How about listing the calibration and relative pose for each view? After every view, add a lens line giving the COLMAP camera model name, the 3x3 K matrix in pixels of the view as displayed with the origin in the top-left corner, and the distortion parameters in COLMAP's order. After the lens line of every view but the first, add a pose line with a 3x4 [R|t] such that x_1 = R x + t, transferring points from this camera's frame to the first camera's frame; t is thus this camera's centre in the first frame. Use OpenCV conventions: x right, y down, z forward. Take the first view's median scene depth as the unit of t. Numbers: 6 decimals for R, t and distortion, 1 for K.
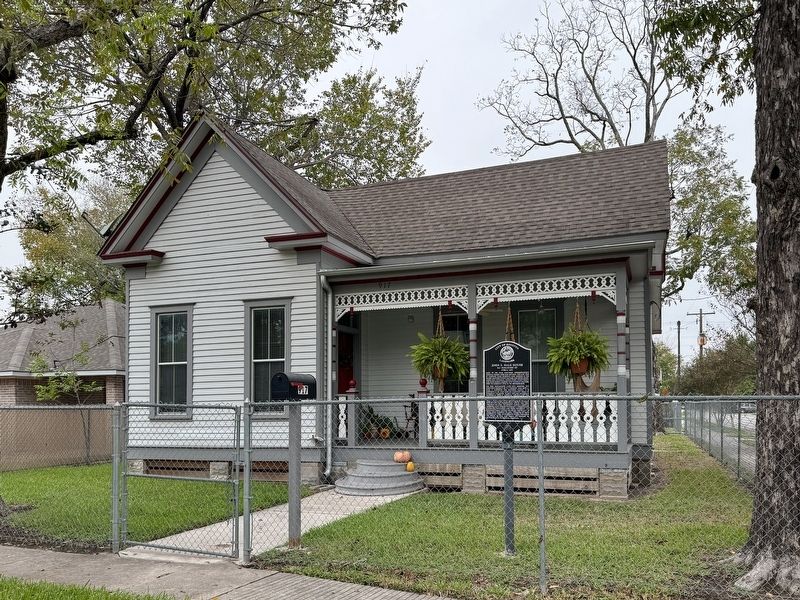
lens RADIAL K [[678.2, 0, 400.0], [0, 678.2, 300.0], [0, 0, 1]] dist [0.044062, 0.000788]
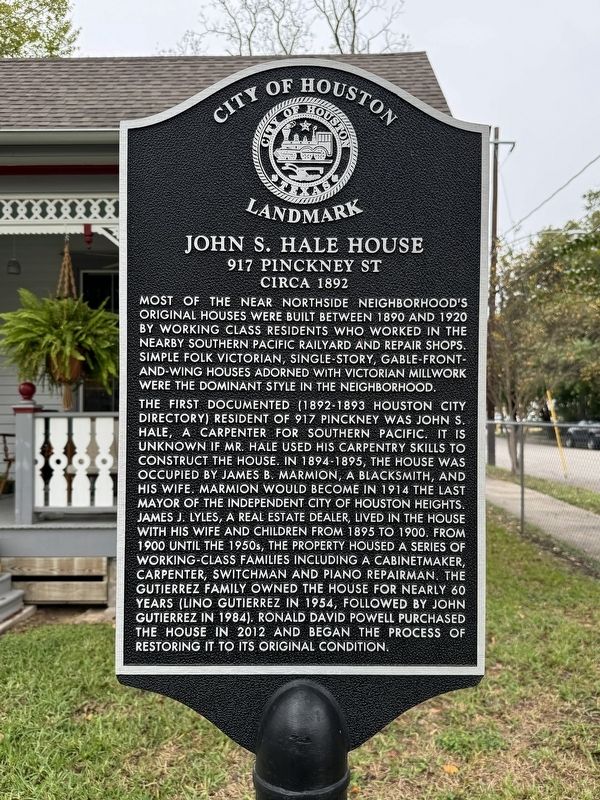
lens RADIAL K [[678.2, 0, 300.0], [0, 678.2, 400.0], [0, 0, 1]] dist [0.044062, 0.000788]
pose [[0.948634, -0.001215, 0.316372, 0.065561], [-0.040087, 0.991471, 0.124007, 0.061546], [-0.313825, -0.130319, 0.940495, 0.493807]]
